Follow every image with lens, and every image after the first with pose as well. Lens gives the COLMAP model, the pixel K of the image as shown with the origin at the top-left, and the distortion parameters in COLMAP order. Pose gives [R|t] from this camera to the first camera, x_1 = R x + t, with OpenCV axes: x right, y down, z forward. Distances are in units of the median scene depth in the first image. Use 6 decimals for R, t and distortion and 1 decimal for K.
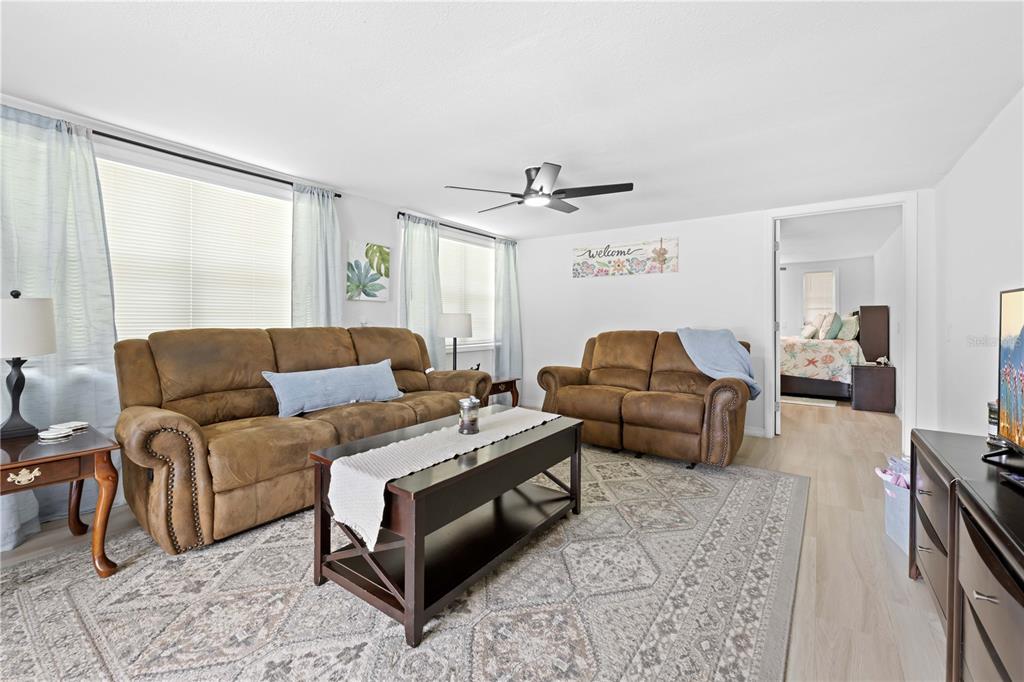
lens RADIAL K [[421.5, 0, 504.4], [0, 421.5, 320.9], [0, 0, 1]] dist [-0.002944, -0.000068]
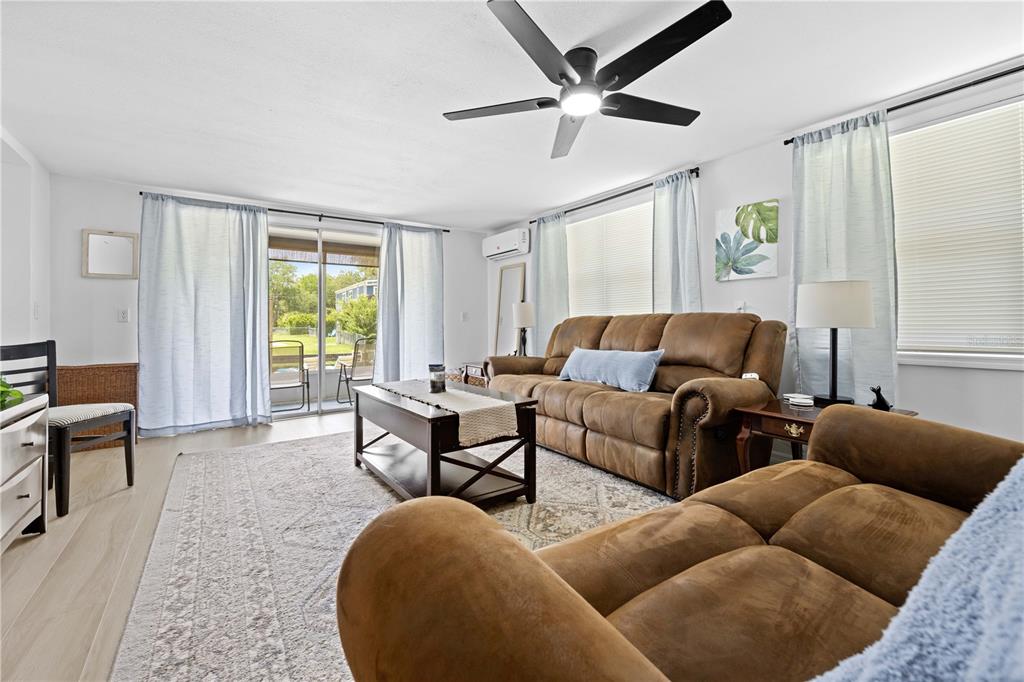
lens RADIAL K [[421.5, 0, 518.3], [0, 421.5, 313.0], [0, 0, 1]] dist [-0.002944, -0.000068]
pose [[-0.289596, -0.037547, -0.956412, 0.616698], [-0.000422, 0.999235, -0.039100, 0.051066], [0.957149, -0.010919, -0.289390, 0.950829]]
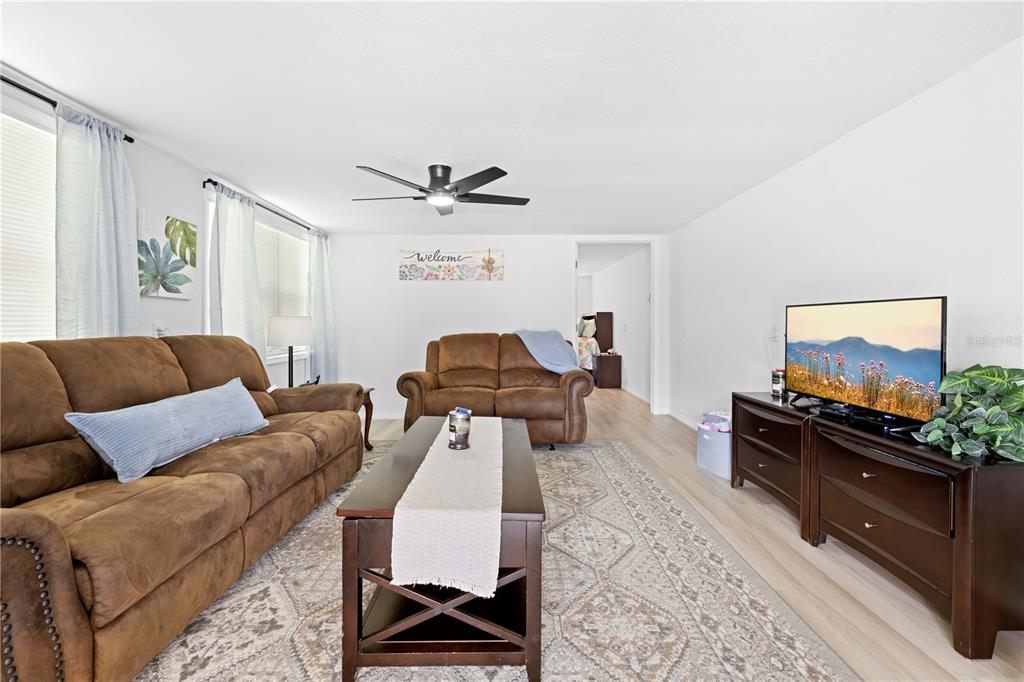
lens RADIAL K [[421.5, 0, 499.3], [0, 421.5, 324.2], [0, 0, 1]] dist [-0.002944, -0.000068]
pose [[0.810124, -0.006633, 0.586221, -0.330667], [0.006684, 0.999976, 0.002078, -0.002193], [-0.586220, 0.002235, 0.810149, 0.124679]]
